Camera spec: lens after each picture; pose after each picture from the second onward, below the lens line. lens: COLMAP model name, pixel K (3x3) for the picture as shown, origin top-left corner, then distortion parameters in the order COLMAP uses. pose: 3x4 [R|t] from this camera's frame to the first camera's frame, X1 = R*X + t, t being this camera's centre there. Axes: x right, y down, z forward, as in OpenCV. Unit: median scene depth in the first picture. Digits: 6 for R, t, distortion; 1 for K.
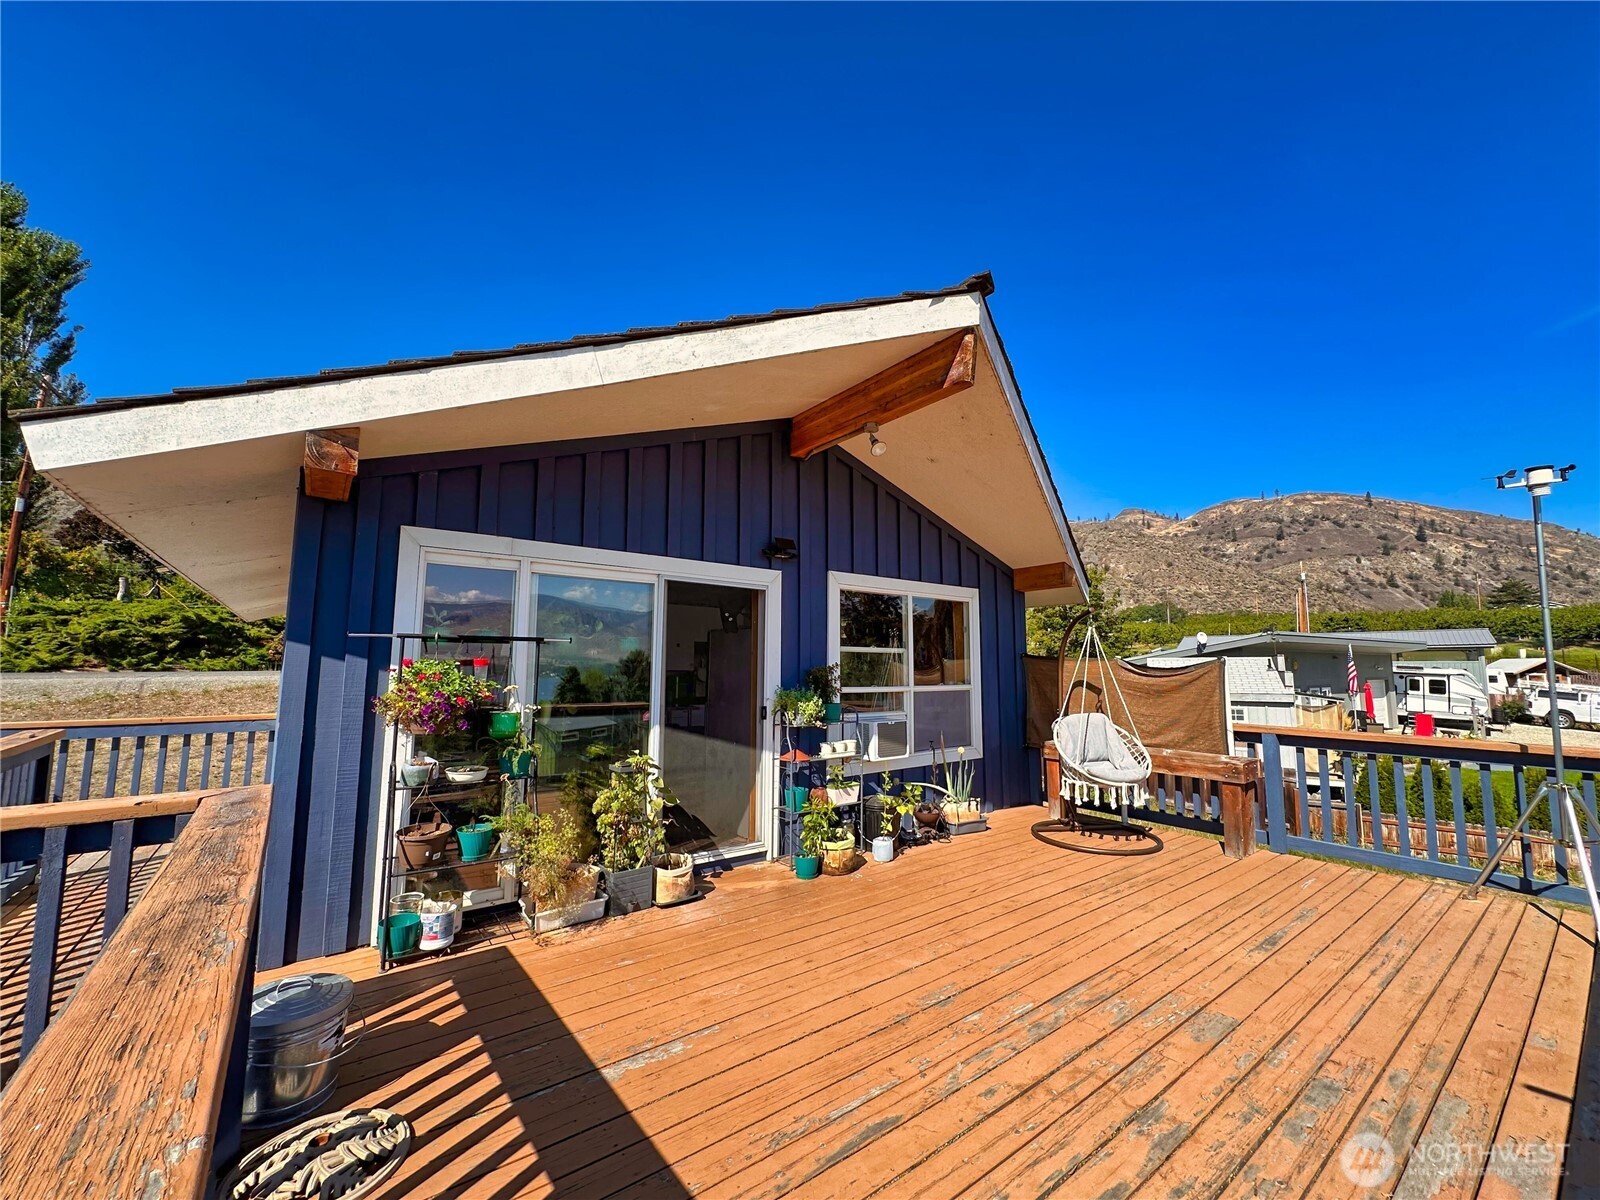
lens RADIAL K [[639.2, 0, 802.5], [0, 639.2, 598.2], [0, 0, 1]] dist [-0.003254, 0.001633]
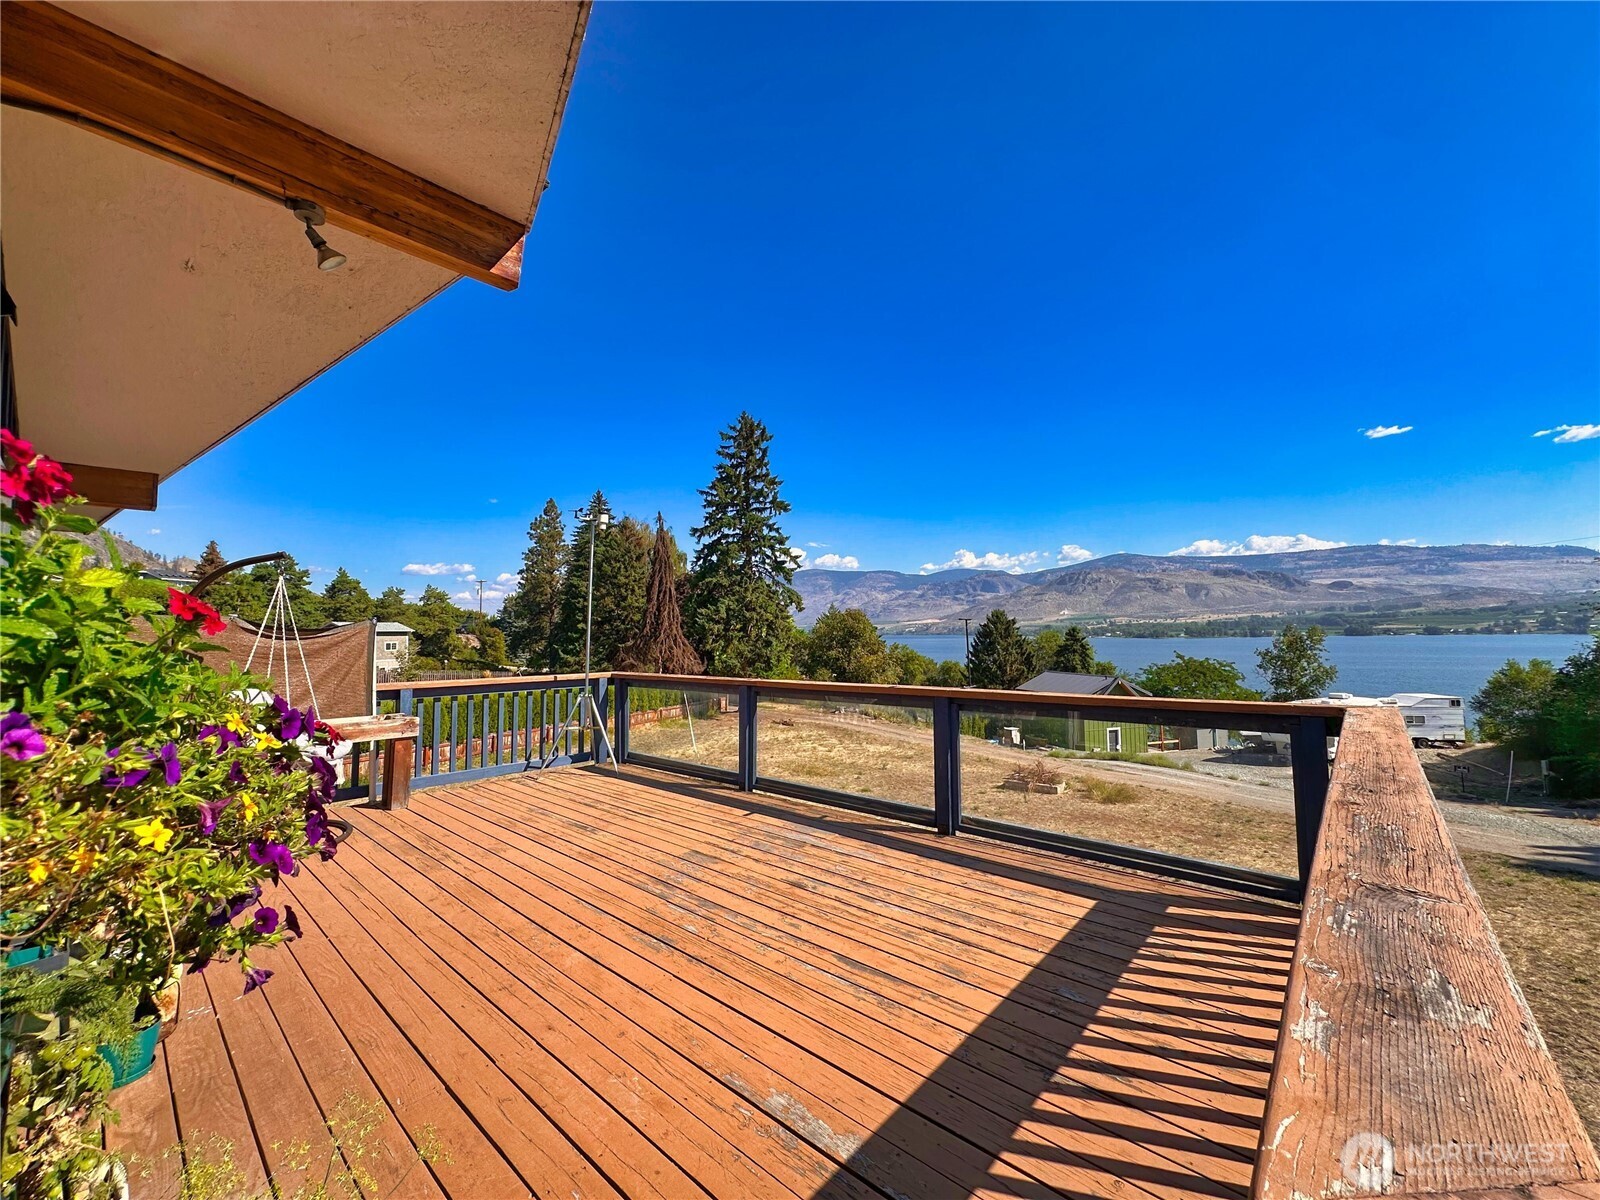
lens RADIAL K [[639.2, 0, 801.0], [0, 639.2, 598.4], [0, 0, 1]] dist [-0.003254, 0.001633]
pose [[-0.179410, 0.052863, 0.982353, -0.819600], [-0.094238, 0.993040, -0.070649, 0.127436], [-0.979250, -0.105250, -0.173179, 0.967521]]
